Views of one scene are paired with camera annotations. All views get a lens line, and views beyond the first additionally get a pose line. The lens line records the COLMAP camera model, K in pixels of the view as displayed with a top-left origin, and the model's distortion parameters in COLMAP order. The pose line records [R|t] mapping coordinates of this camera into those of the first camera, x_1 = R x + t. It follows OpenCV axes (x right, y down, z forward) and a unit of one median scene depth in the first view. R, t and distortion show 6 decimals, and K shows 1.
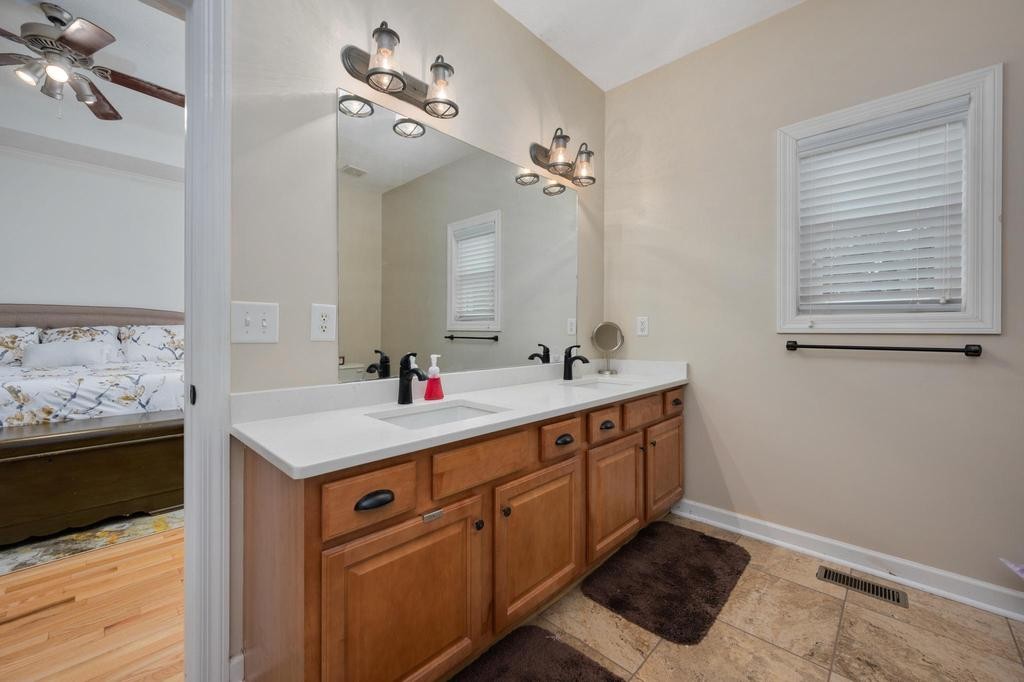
lens RADIAL K [[404.4, 0, 503.6], [0, 404.4, 331.0], [0, 0, 1]] dist [-0.002096, 0.000038]
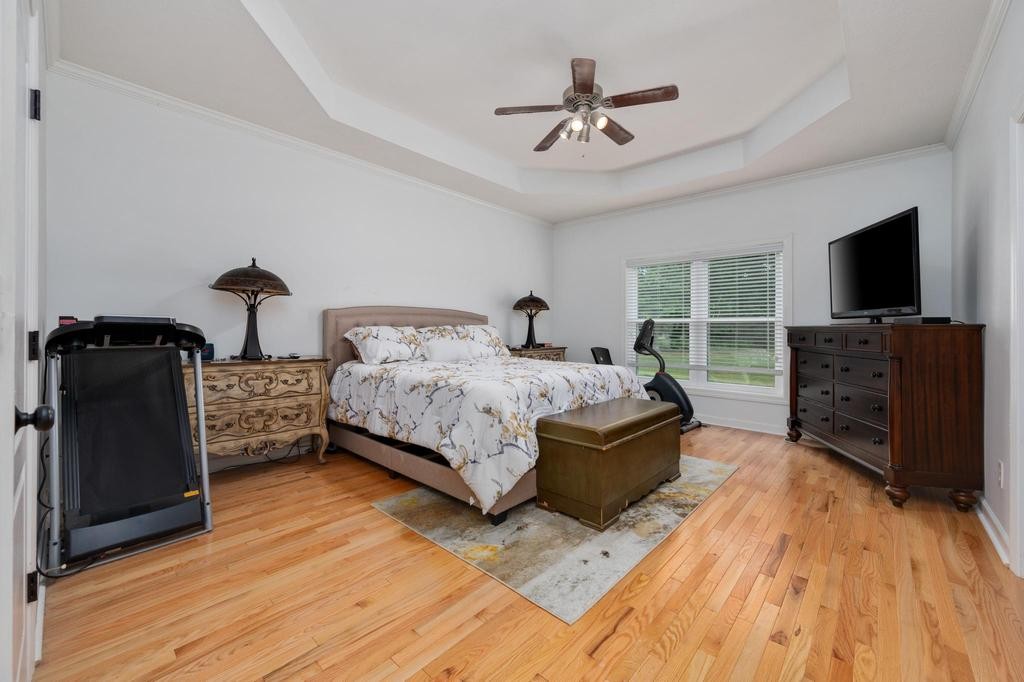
lens RADIAL K [[404.4, 0, 509.3], [0, 404.4, 332.3], [0, 0, 1]] dist [-0.002096, 0.000038]
pose [[0.999562, 0.003429, 0.029391, -1.379564], [-0.003612, 0.999974, 0.006183, -0.001591], [-0.029369, -0.006286, 0.999549, -0.201790]]
